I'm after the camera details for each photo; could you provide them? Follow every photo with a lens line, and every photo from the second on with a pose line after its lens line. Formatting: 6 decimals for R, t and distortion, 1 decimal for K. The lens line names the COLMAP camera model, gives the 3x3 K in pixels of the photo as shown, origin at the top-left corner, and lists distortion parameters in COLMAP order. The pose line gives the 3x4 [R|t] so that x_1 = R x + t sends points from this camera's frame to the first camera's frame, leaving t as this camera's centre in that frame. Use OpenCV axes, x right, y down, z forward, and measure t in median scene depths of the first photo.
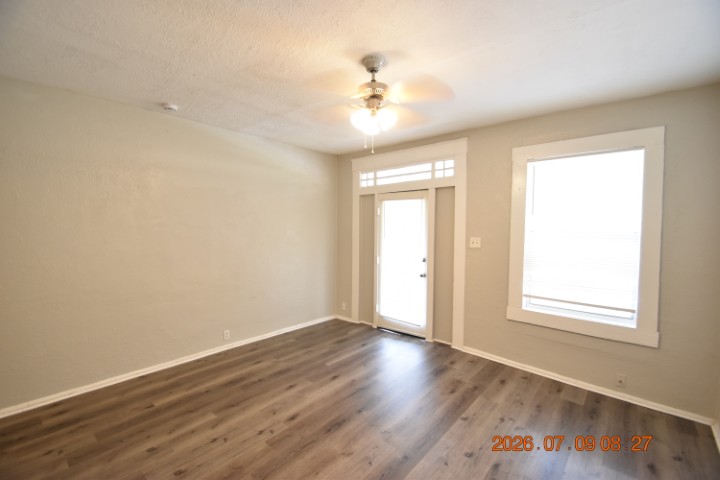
lens RADIAL K [[313.8, 0, 355.3], [0, 313.8, 240.6], [0, 0, 1]] dist [0.005442, -0.012190]
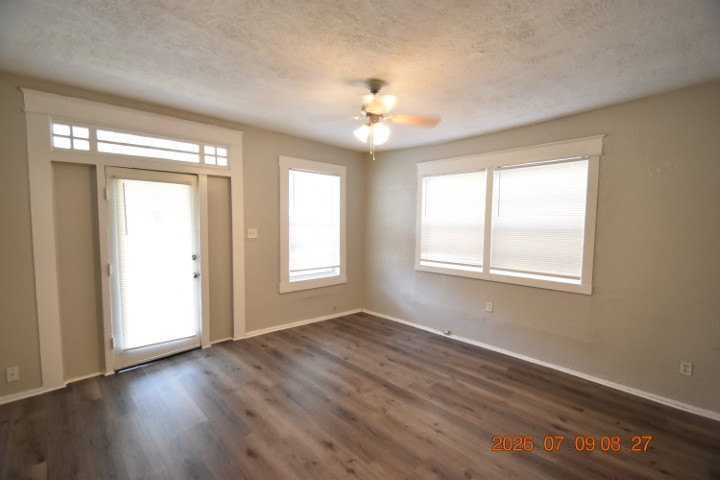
lens RADIAL K [[313.8, 0, 357.7], [0, 313.8, 241.3], [0, 0, 1]] dist [0.005442, -0.012190]
pose [[0.072175, -0.074967, 0.994571, -0.739069], [0.033013, 0.996804, 0.072739, -0.037107], [-0.996845, 0.027584, 0.074419, 0.618707]]
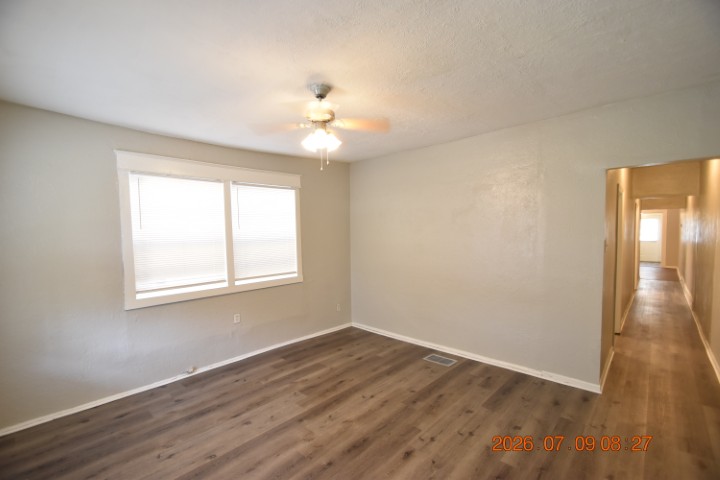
lens RADIAL K [[313.8, 0, 354.3], [0, 313.8, 240.0], [0, 0, 1]] dist [0.005442, -0.012190]
pose [[-0.999130, 0.005977, 0.041275, -0.066187], [0.009074, 0.997123, 0.075252, -0.071012], [-0.040706, 0.075561, -0.996310, 1.345434]]
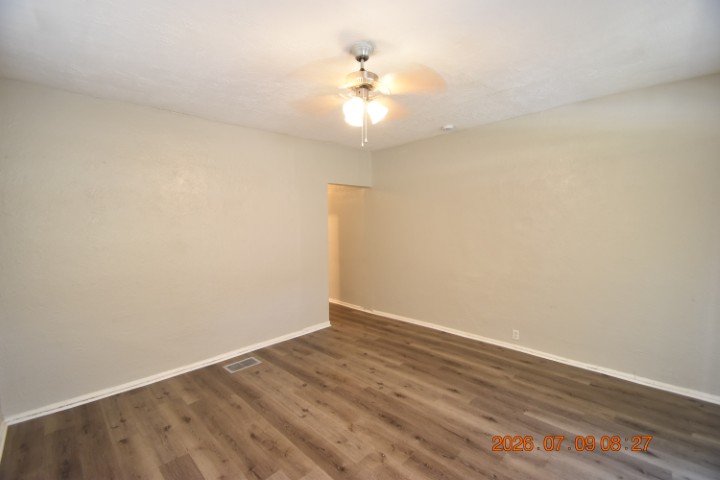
lens RADIAL K [[313.8, 0, 356.6], [0, 313.8, 239.1], [0, 0, 1]] dist [0.005442, -0.012190]
pose [[-0.079706, 0.049540, -0.995587, 0.651903], [-0.030283, 0.998183, 0.052093, -0.028180], [0.996358, 0.034301, -0.078061, 0.674150]]
